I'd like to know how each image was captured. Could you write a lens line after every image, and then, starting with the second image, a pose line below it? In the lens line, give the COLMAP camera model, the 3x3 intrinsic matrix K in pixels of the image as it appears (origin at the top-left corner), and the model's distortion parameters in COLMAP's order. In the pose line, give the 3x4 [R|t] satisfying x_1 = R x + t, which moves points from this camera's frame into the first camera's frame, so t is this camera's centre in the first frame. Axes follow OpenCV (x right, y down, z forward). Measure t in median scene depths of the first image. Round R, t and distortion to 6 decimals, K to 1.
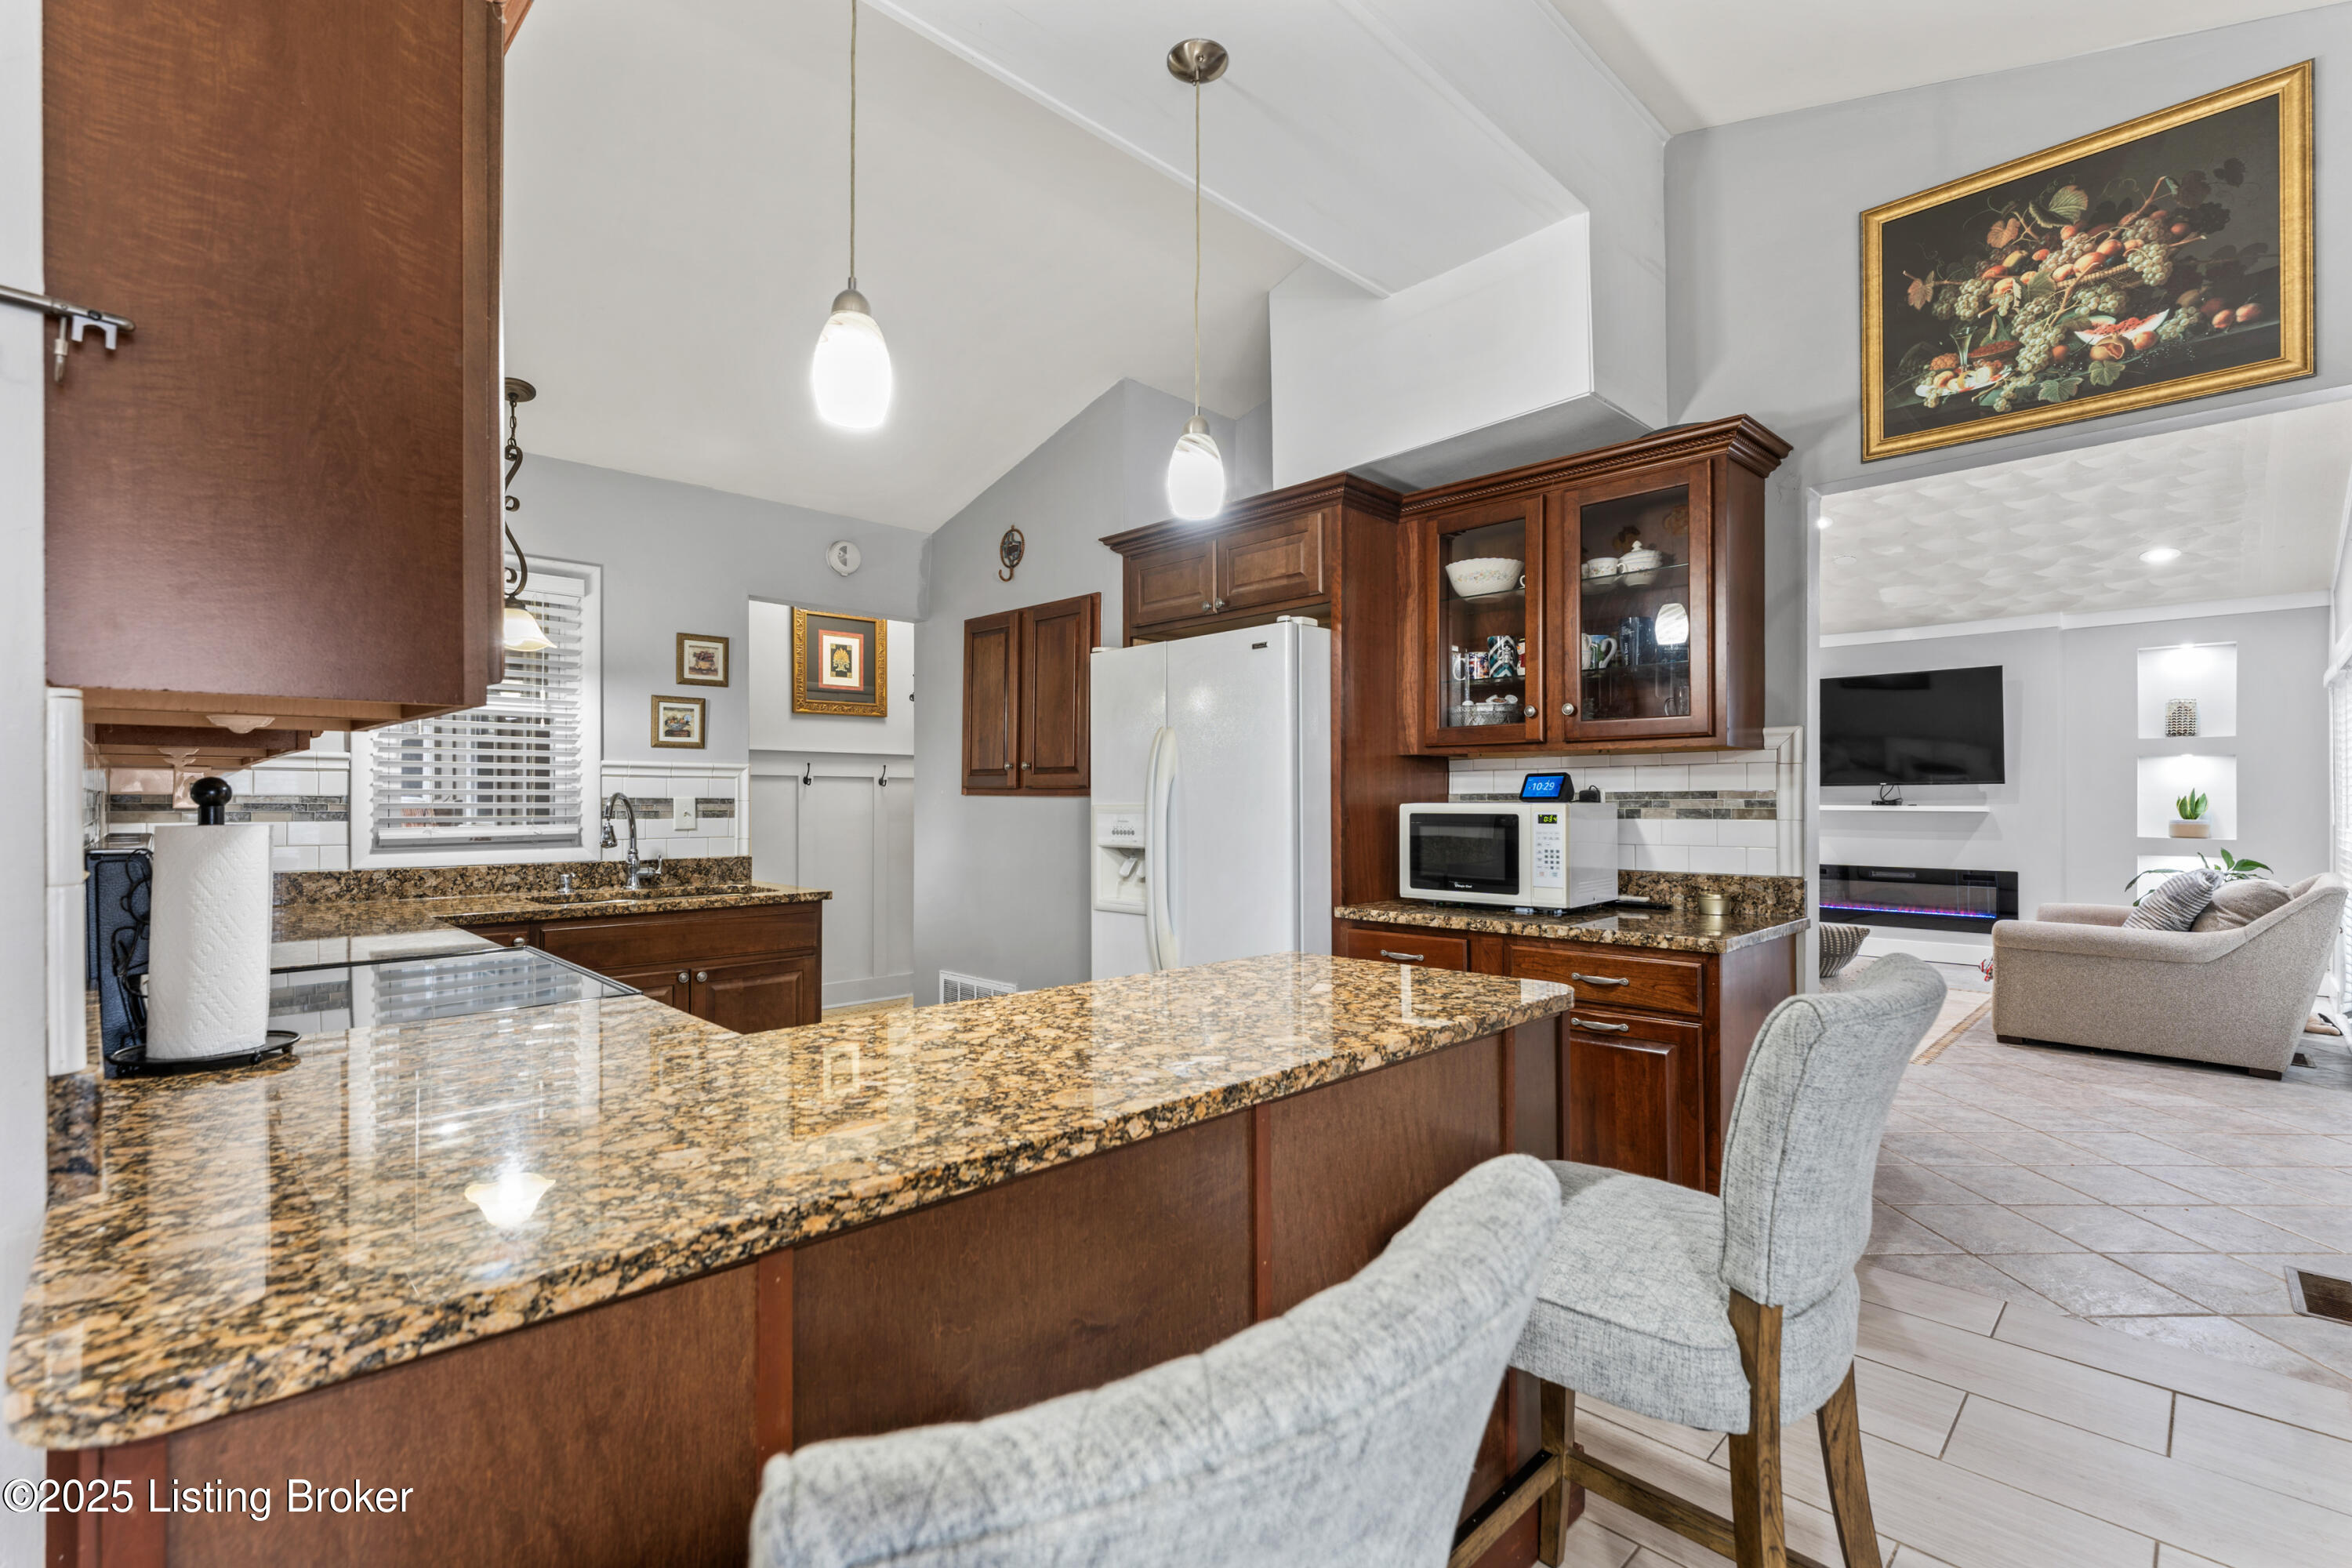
lens RADIAL K [[1057.4, 0, 1180.7], [0, 1057.4, 793.5], [0, 0, 1]] dist [-0.002206, -0.000179]
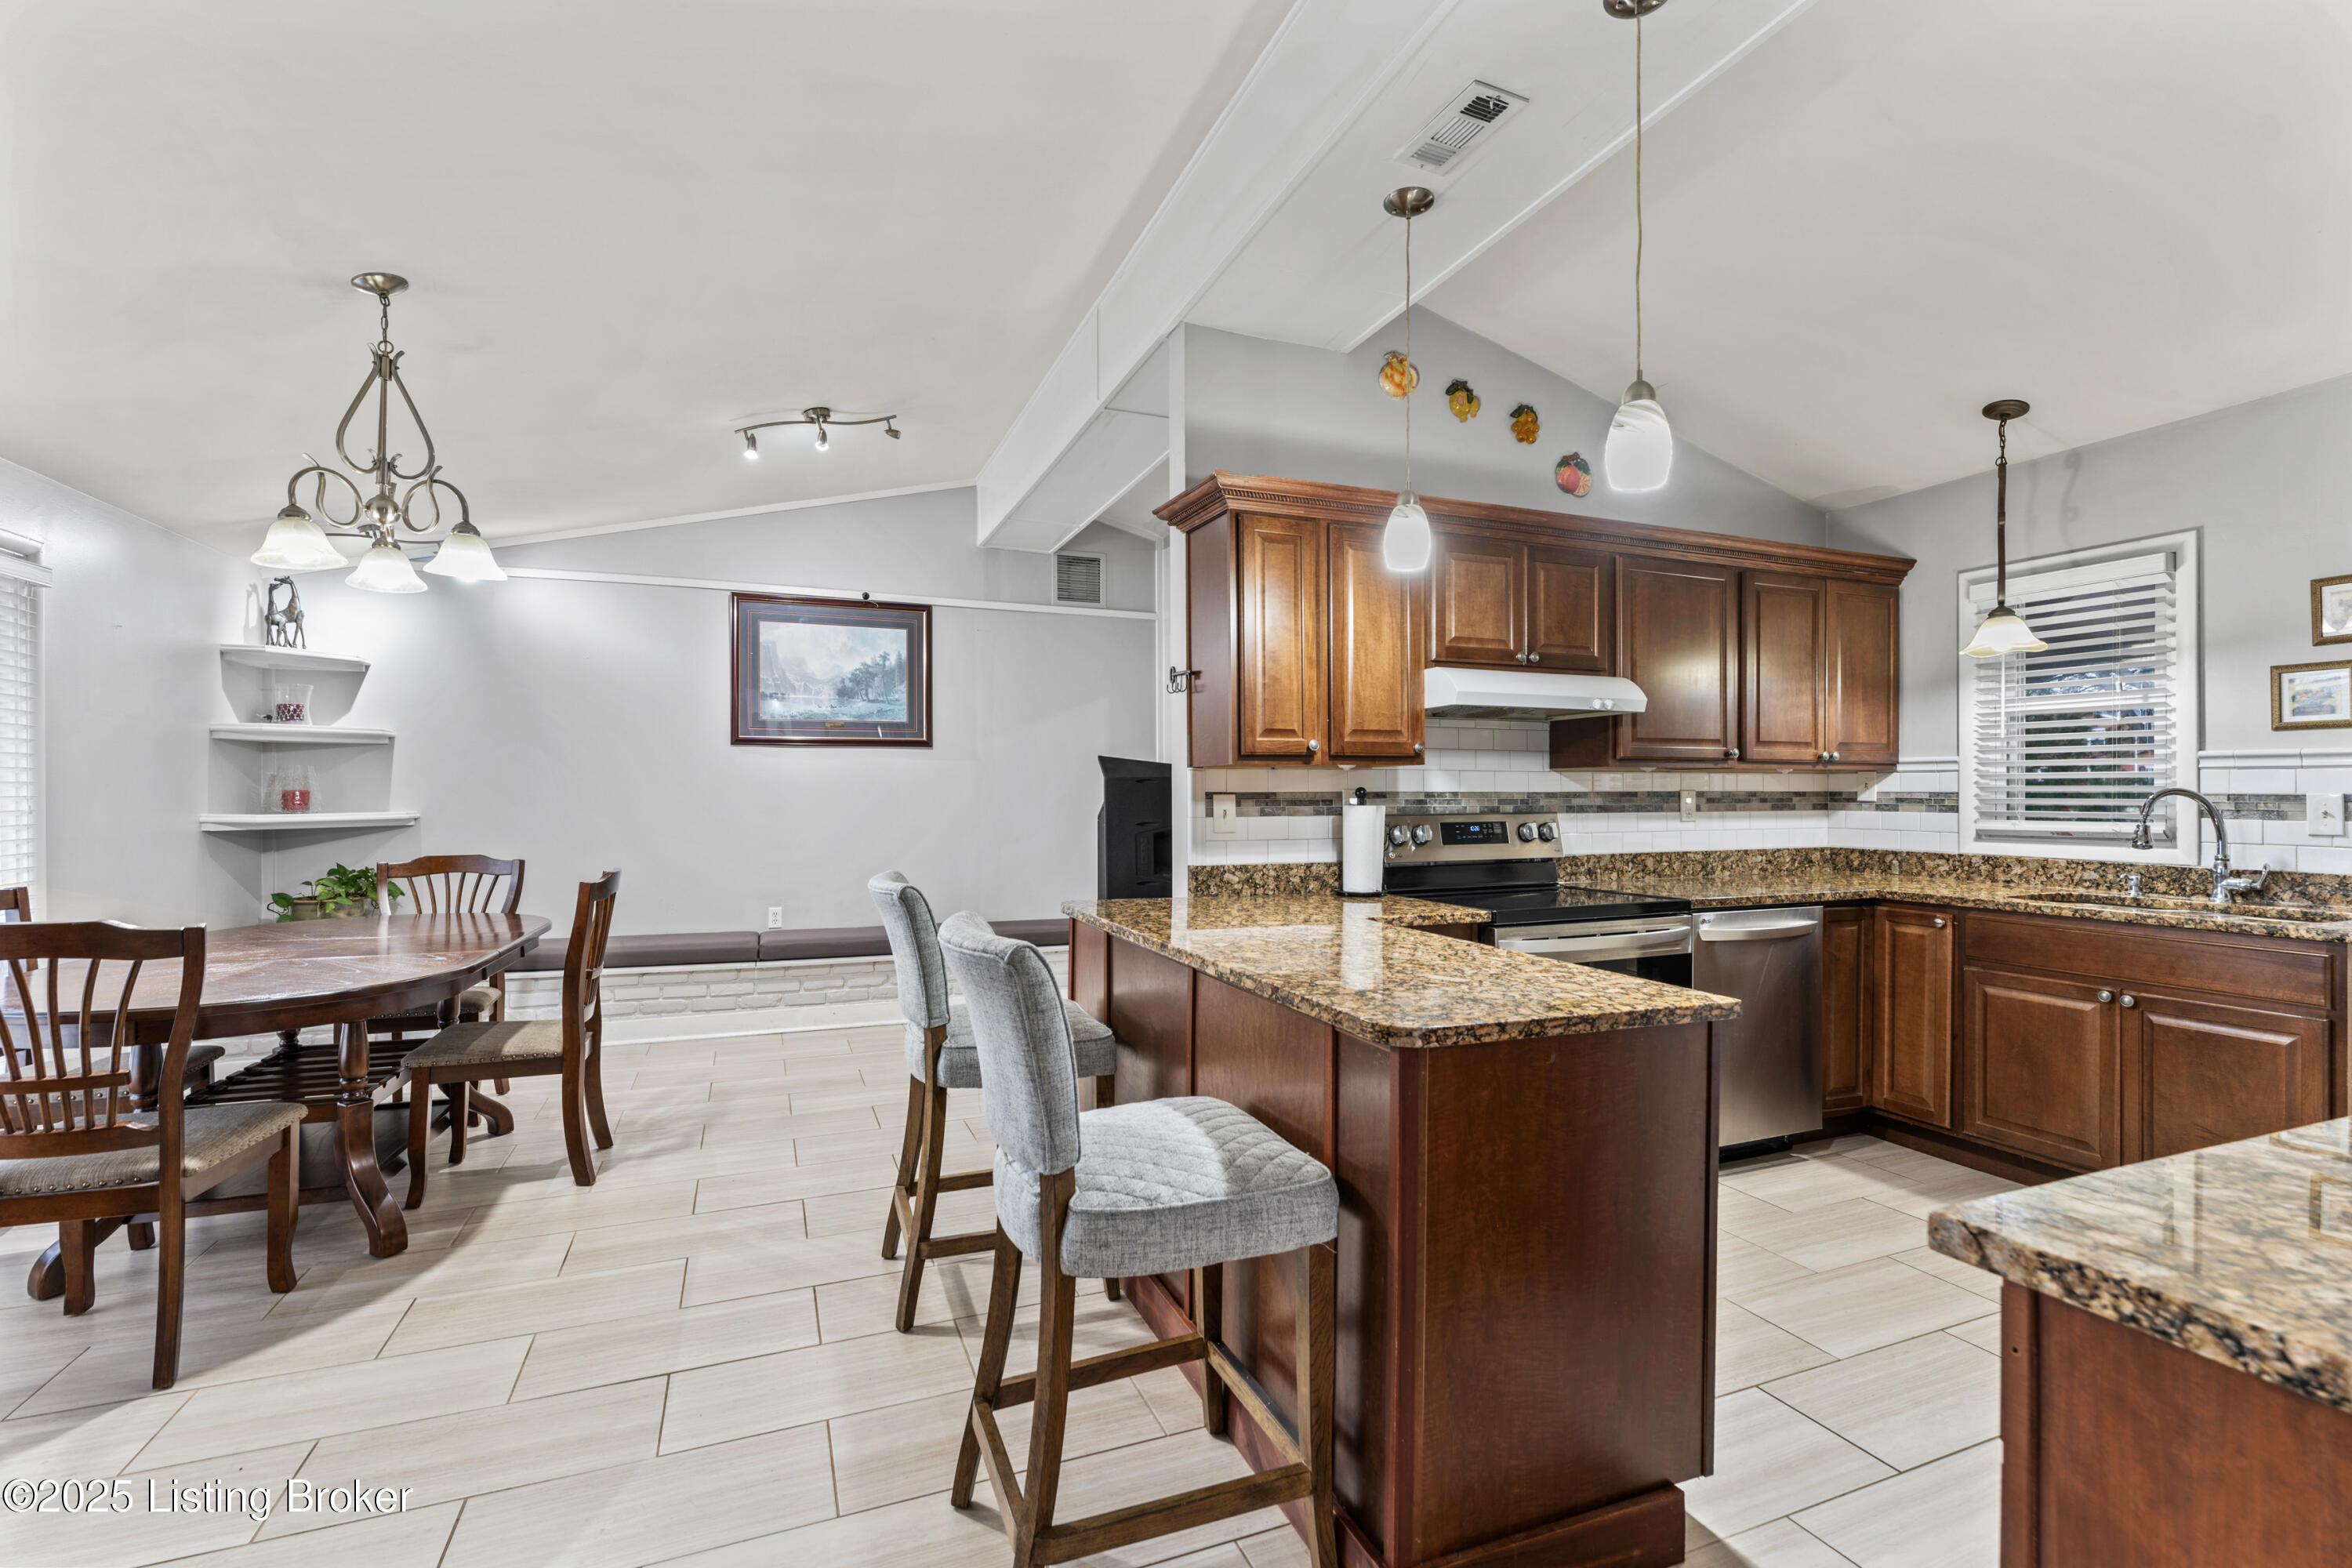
lens RADIAL K [[1057.4, 0, 1180.7], [0, 1057.4, 793.5], [0, 0, 1]] dist [-0.002206, -0.000179]
pose [[-0.381550, 0.002149, -0.924346, 0.588386], [0.005206, 0.999986, 0.000176, -0.000753], [0.924333, -0.004745, -0.381556, 0.563201]]
